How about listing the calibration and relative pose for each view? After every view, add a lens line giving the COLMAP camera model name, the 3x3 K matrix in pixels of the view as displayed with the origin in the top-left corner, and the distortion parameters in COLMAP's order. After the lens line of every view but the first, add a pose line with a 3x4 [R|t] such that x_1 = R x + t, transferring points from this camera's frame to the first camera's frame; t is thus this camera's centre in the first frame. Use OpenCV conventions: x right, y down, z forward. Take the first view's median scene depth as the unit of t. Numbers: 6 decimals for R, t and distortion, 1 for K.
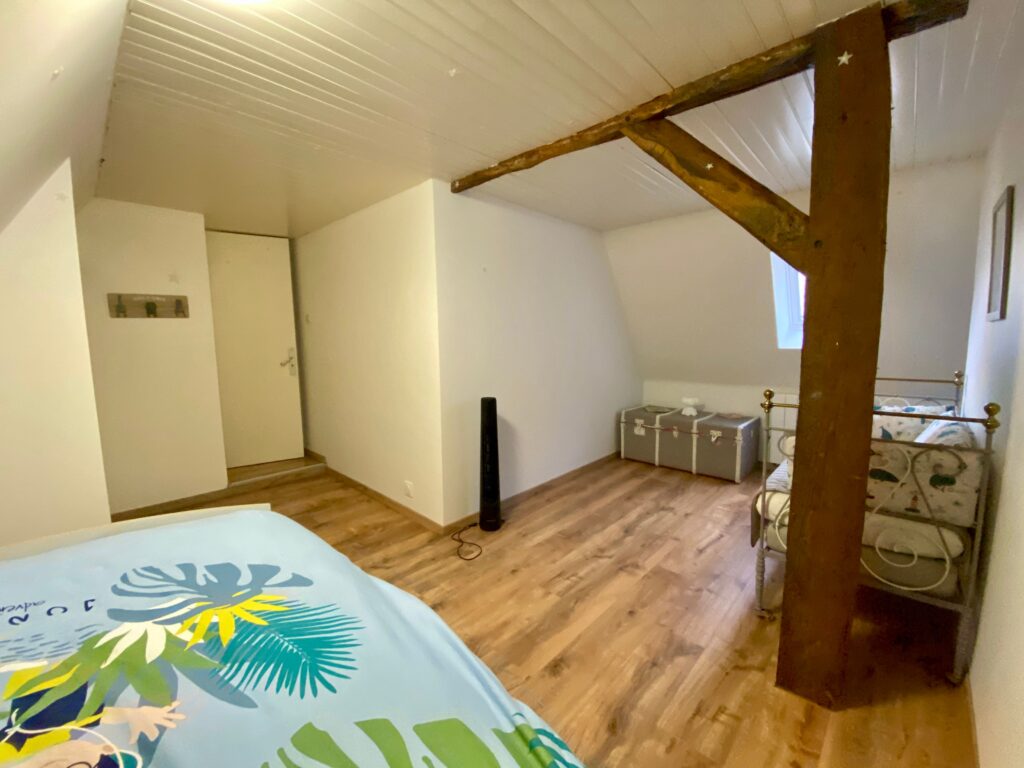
lens RADIAL K [[414.5, 0, 513.1], [0, 414.5, 385.0], [0, 0, 1]] dist [0.012106, -0.016397]
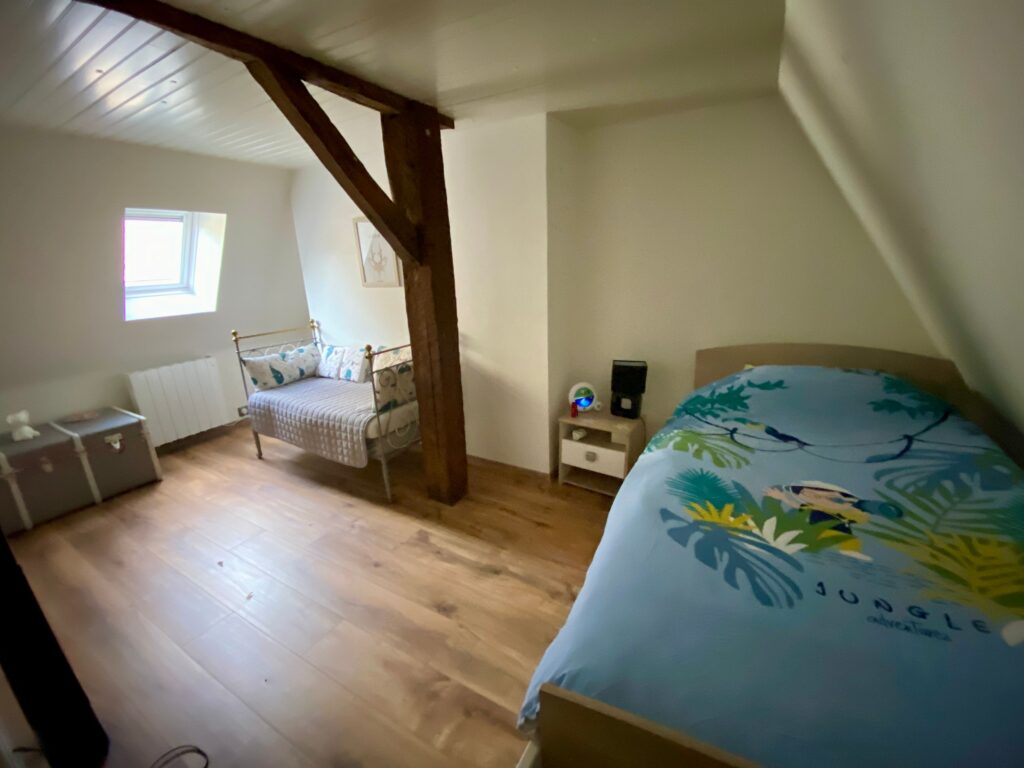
lens RADIAL K [[414.5, 0, 520.7], [0, 414.5, 380.0], [0, 0, 1]] dist [0.012106, -0.016397]
pose [[-0.281041, -0.232482, 0.931111, -1.478860], [0.140522, 0.949789, 0.279560, -0.336302], [-0.949352, 0.209410, -0.234261, 1.637499]]
